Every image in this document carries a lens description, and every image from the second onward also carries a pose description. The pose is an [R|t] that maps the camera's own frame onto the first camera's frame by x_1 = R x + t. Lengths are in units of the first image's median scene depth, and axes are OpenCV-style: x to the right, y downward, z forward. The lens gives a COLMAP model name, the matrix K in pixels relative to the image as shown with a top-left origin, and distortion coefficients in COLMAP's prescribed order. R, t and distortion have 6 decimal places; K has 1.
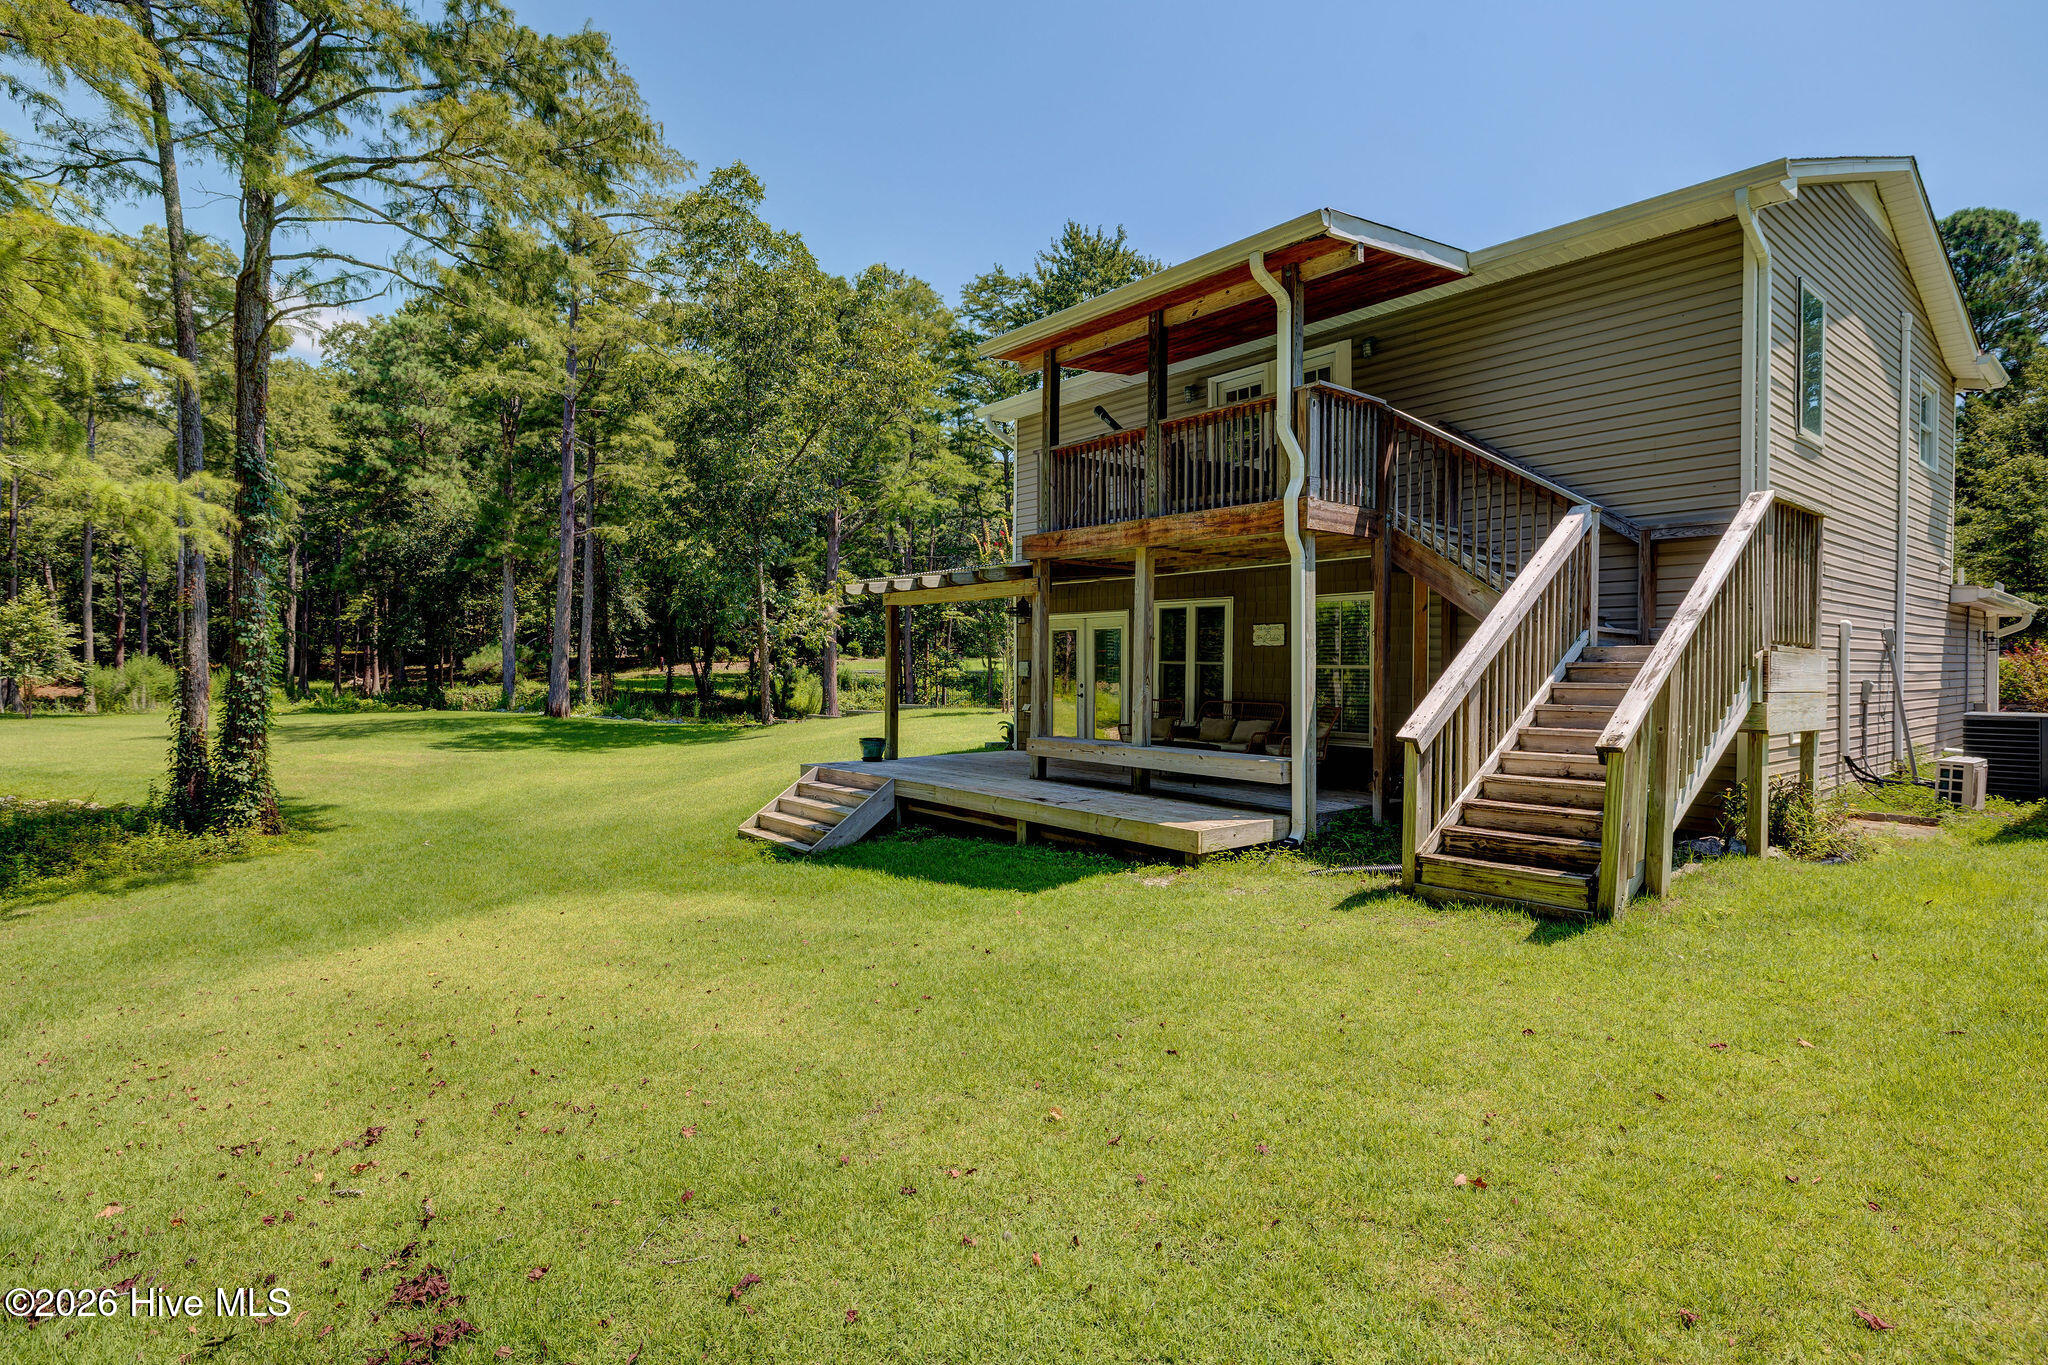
lens RADIAL K [[1035.4, 0, 1024.1], [0, 1035.4, 674.0], [0, 0, 1]] dist [-0.002752, -0.000176]
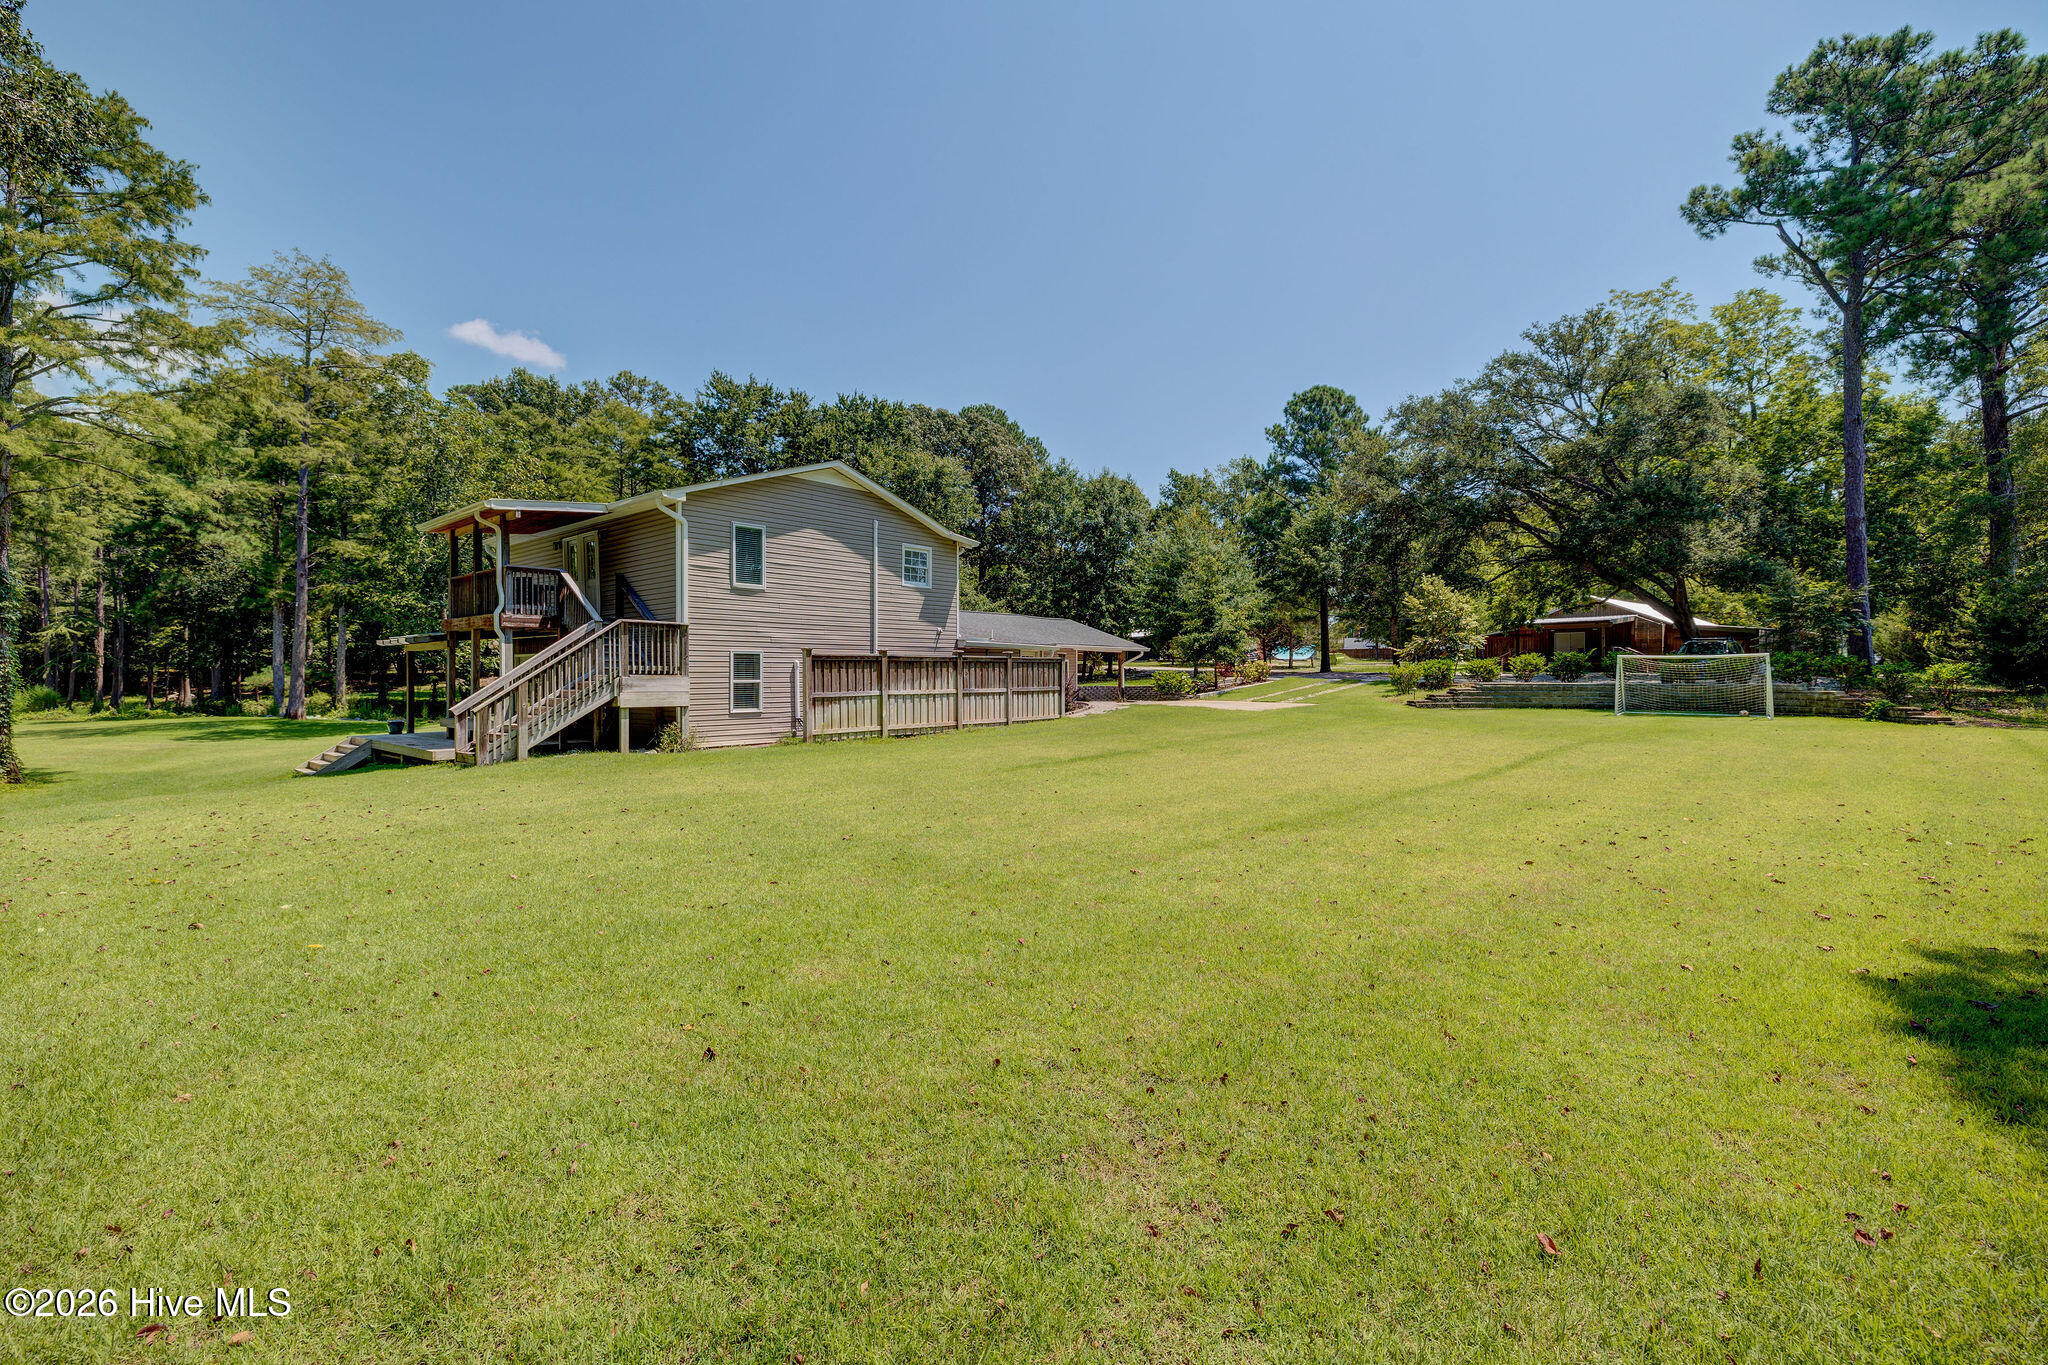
lens RADIAL K [[867.6, 0, 1024.9], [0, 867.6, 676.1], [0, 0, 1]] dist [-0.002319, 0.000050]
pose [[0.983555, -0.010841, 0.180281, 0.200644], [0.011684, 0.999925, -0.003611, -0.000558], [-0.180228, 0.005658, 0.983609, -0.217060]]
